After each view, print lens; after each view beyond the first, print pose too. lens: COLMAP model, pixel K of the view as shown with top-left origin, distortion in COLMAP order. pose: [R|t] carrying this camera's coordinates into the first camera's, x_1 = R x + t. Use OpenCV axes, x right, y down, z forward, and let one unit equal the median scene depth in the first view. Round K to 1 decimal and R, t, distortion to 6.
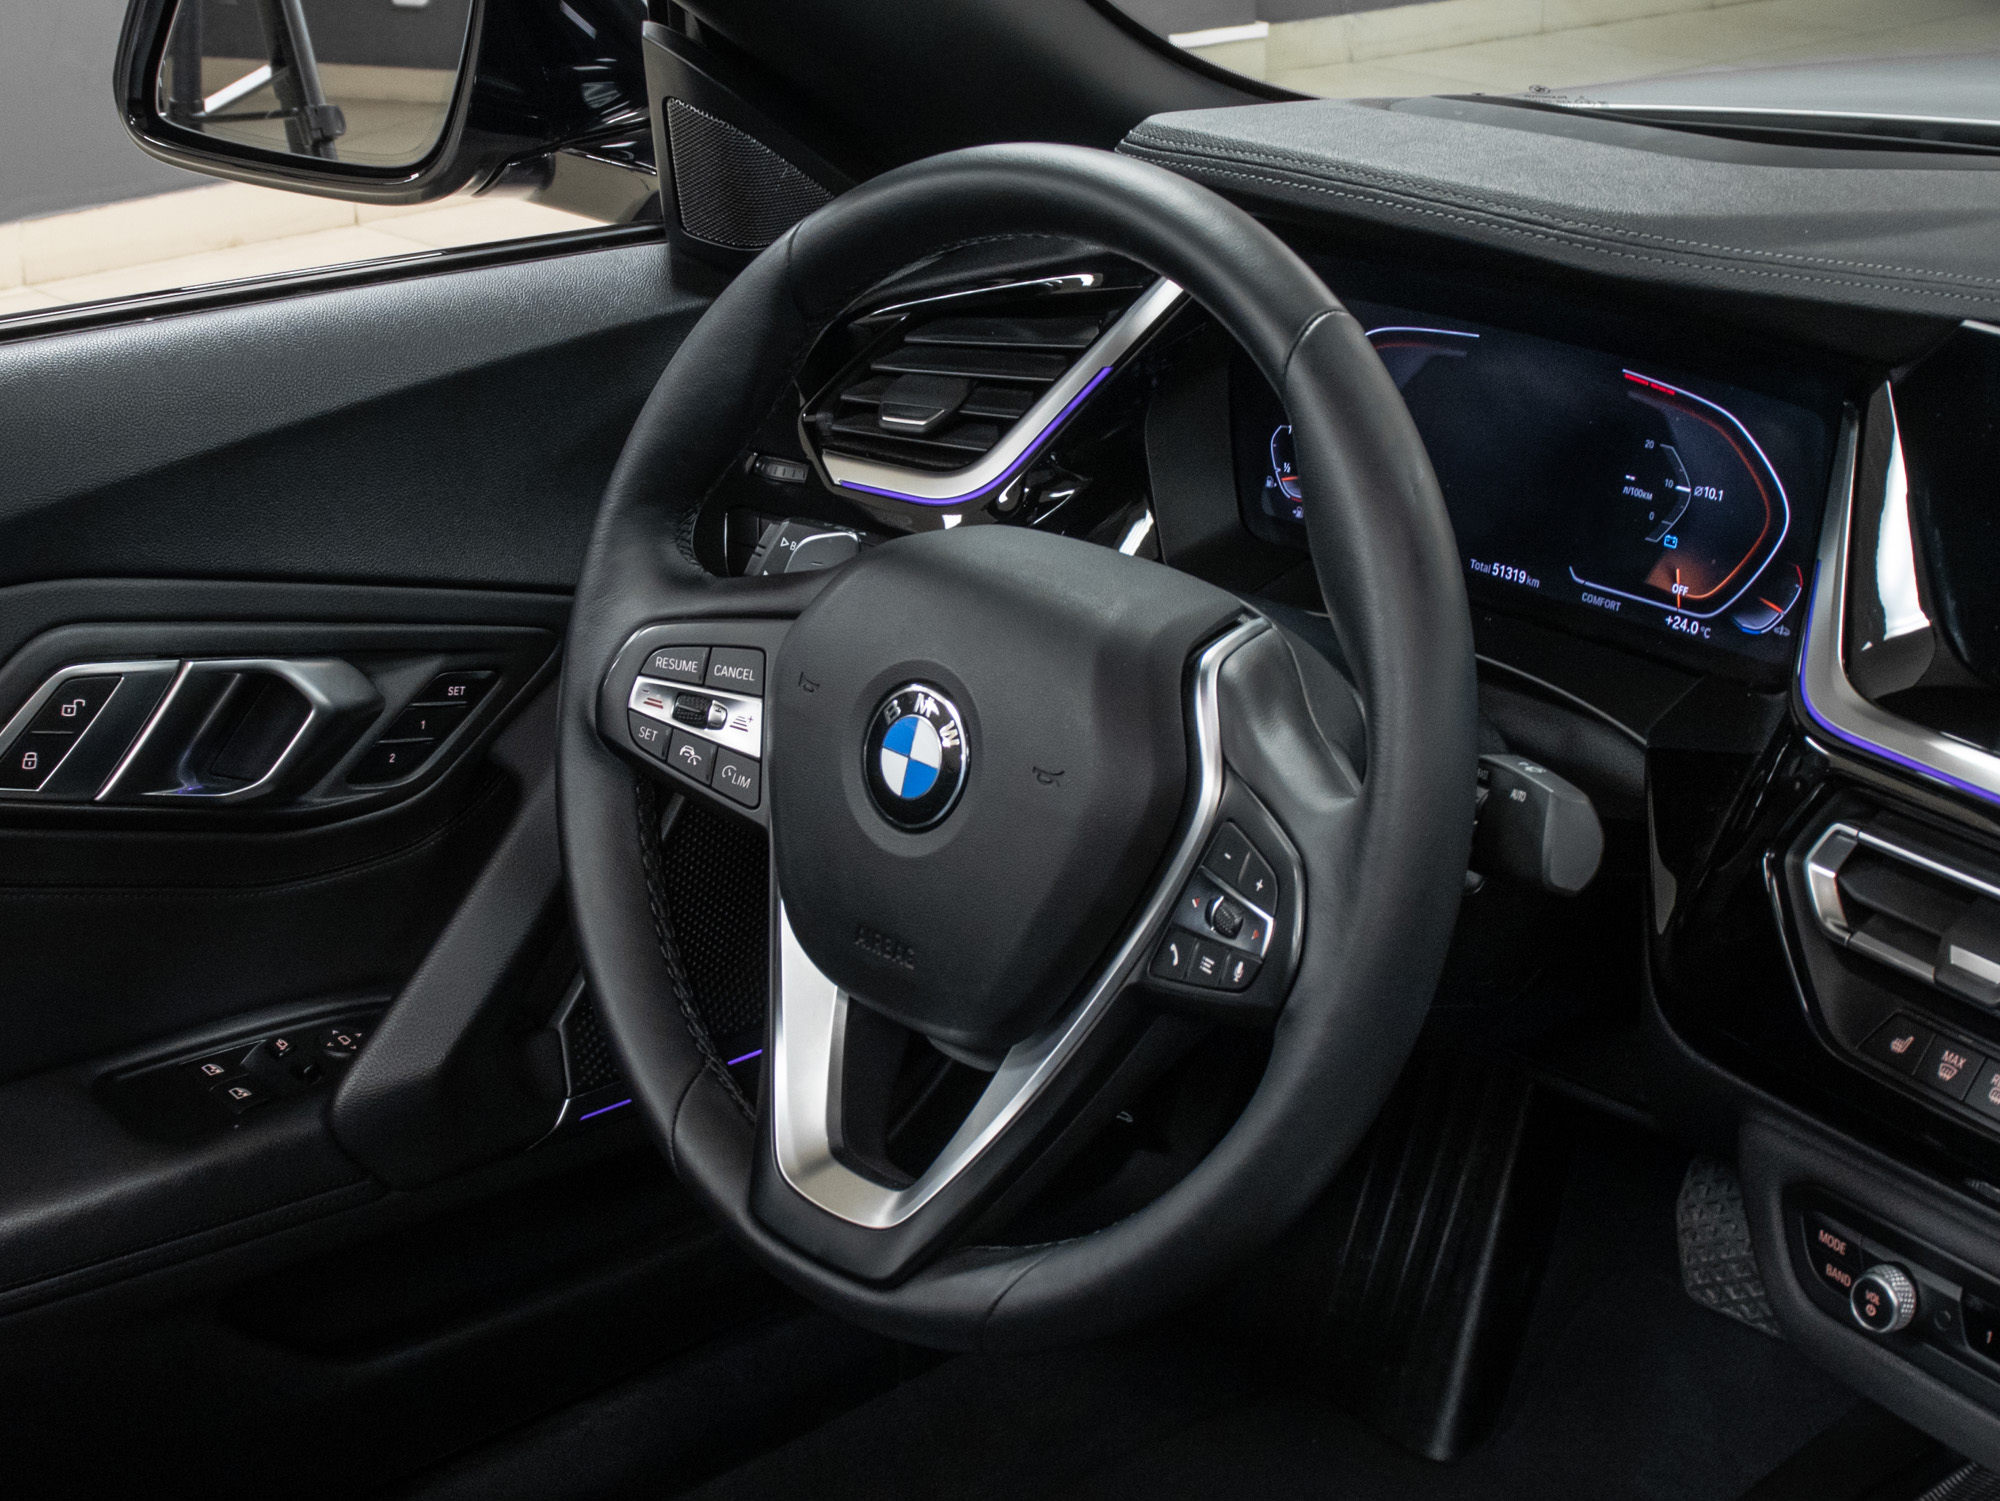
lens RADIAL K [[2893.8, 0, 1000.0], [0, 2893.8, 750.5], [0, 0, 1]] dist [-0.154515, 0.035026]
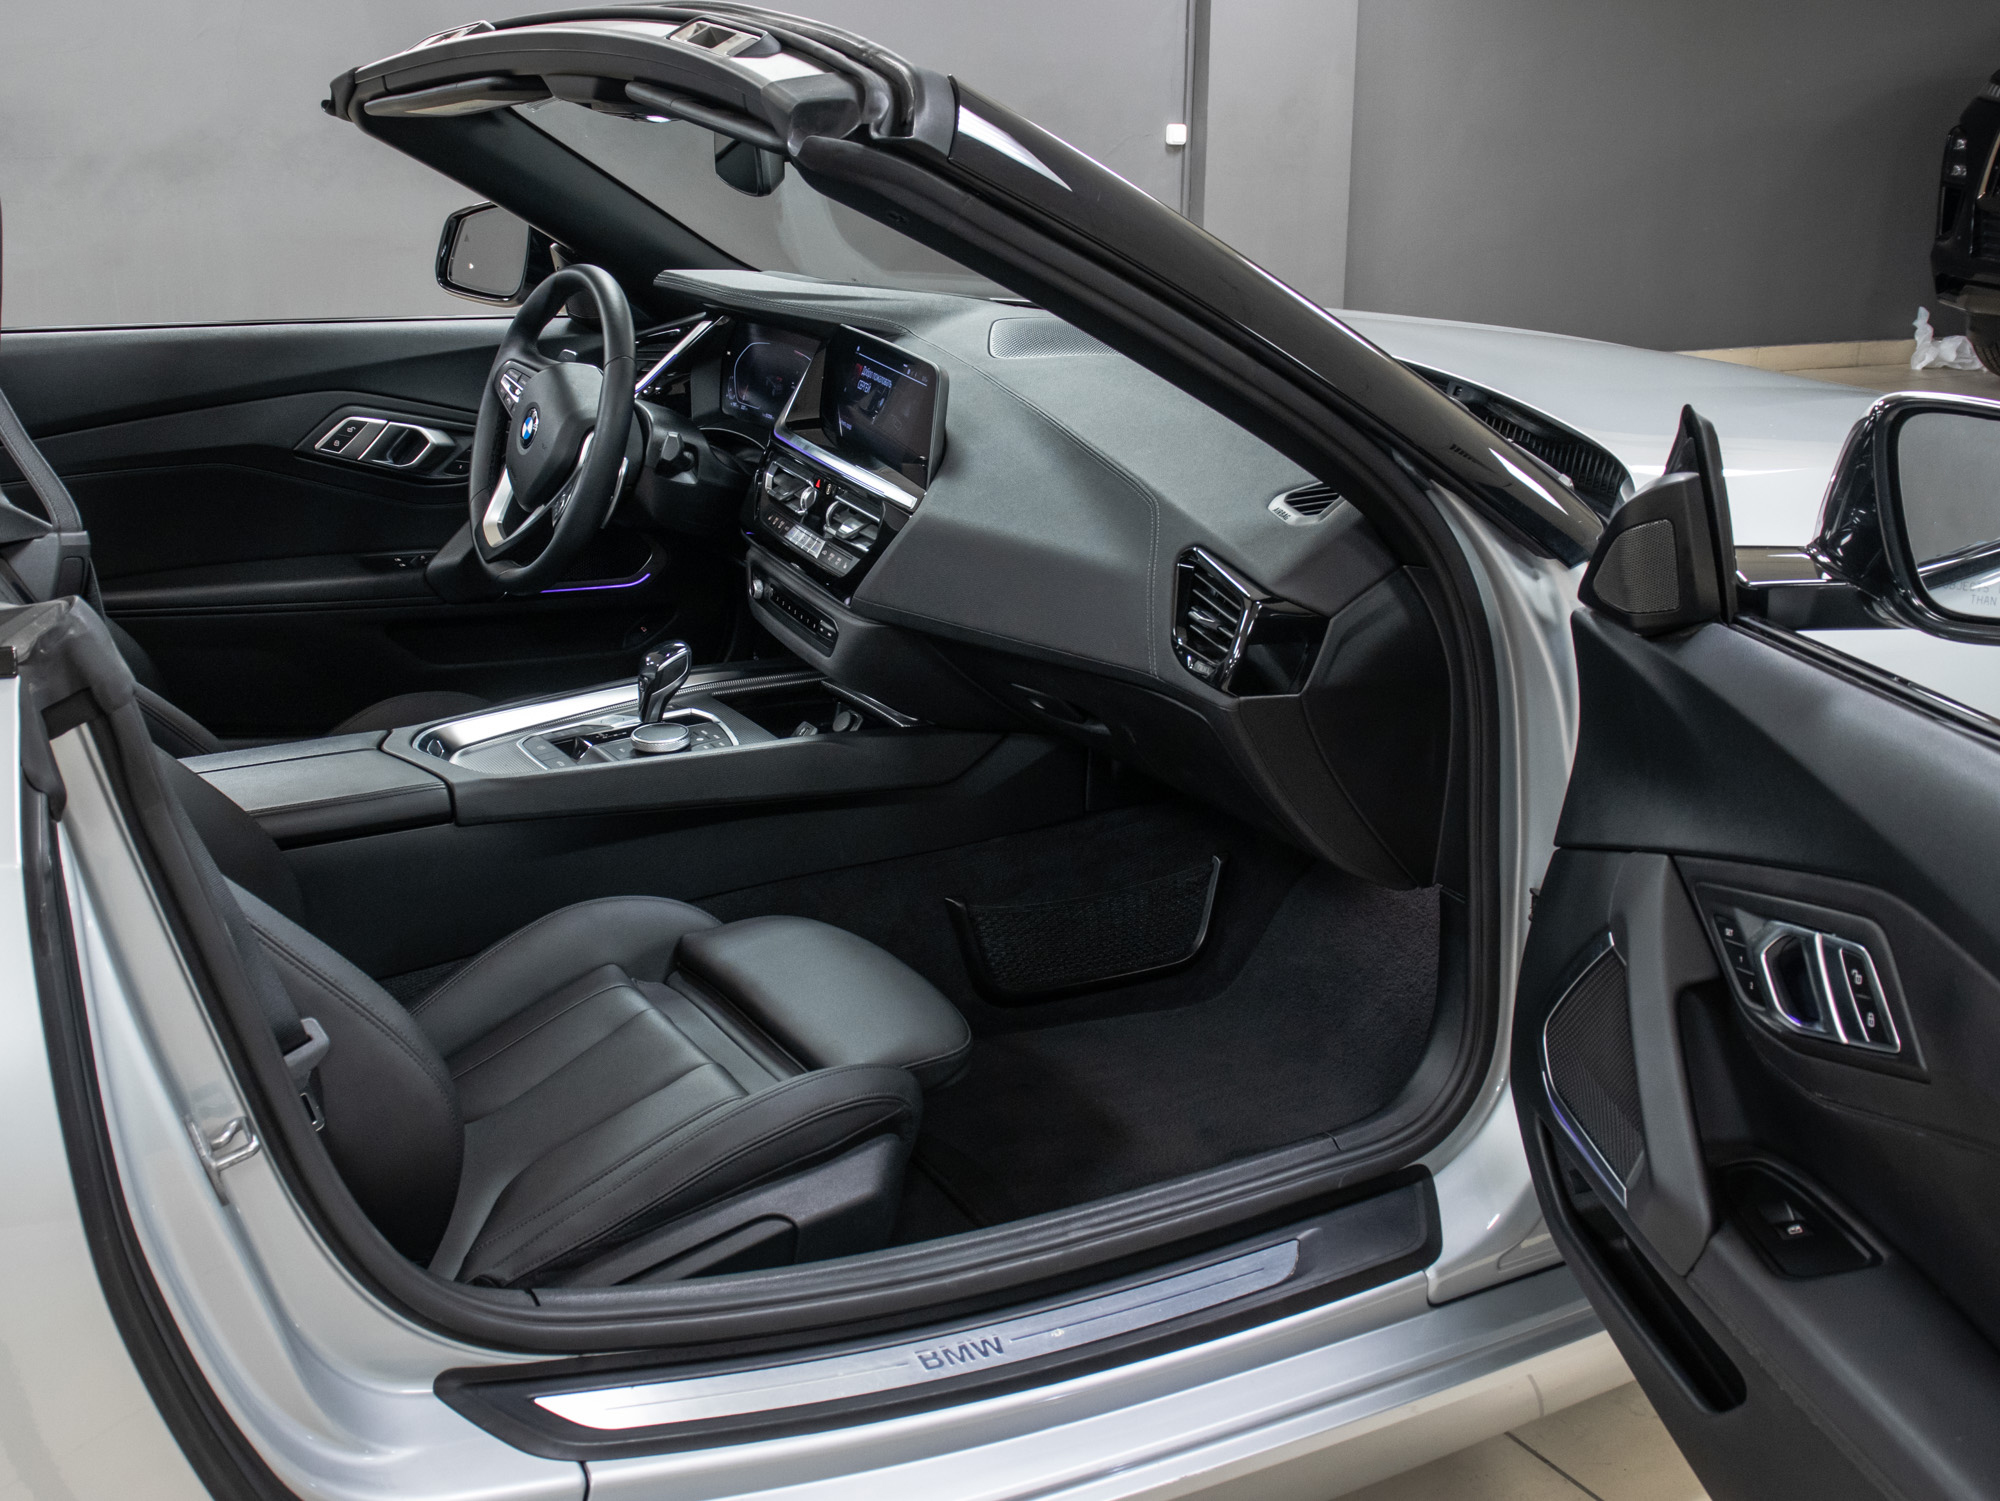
lens RADIAL K [[2893.8, 0, 1000.0], [0, 2893.8, 750.5], [0, 0, 1]] dist [-0.154515, 0.035026]
pose [[0.944044, 0.065770, -0.323194, 1.547679], [-0.100817, 0.990558, -0.092905, 0.607358], [0.314032, 0.120290, 0.941761, -1.953334]]
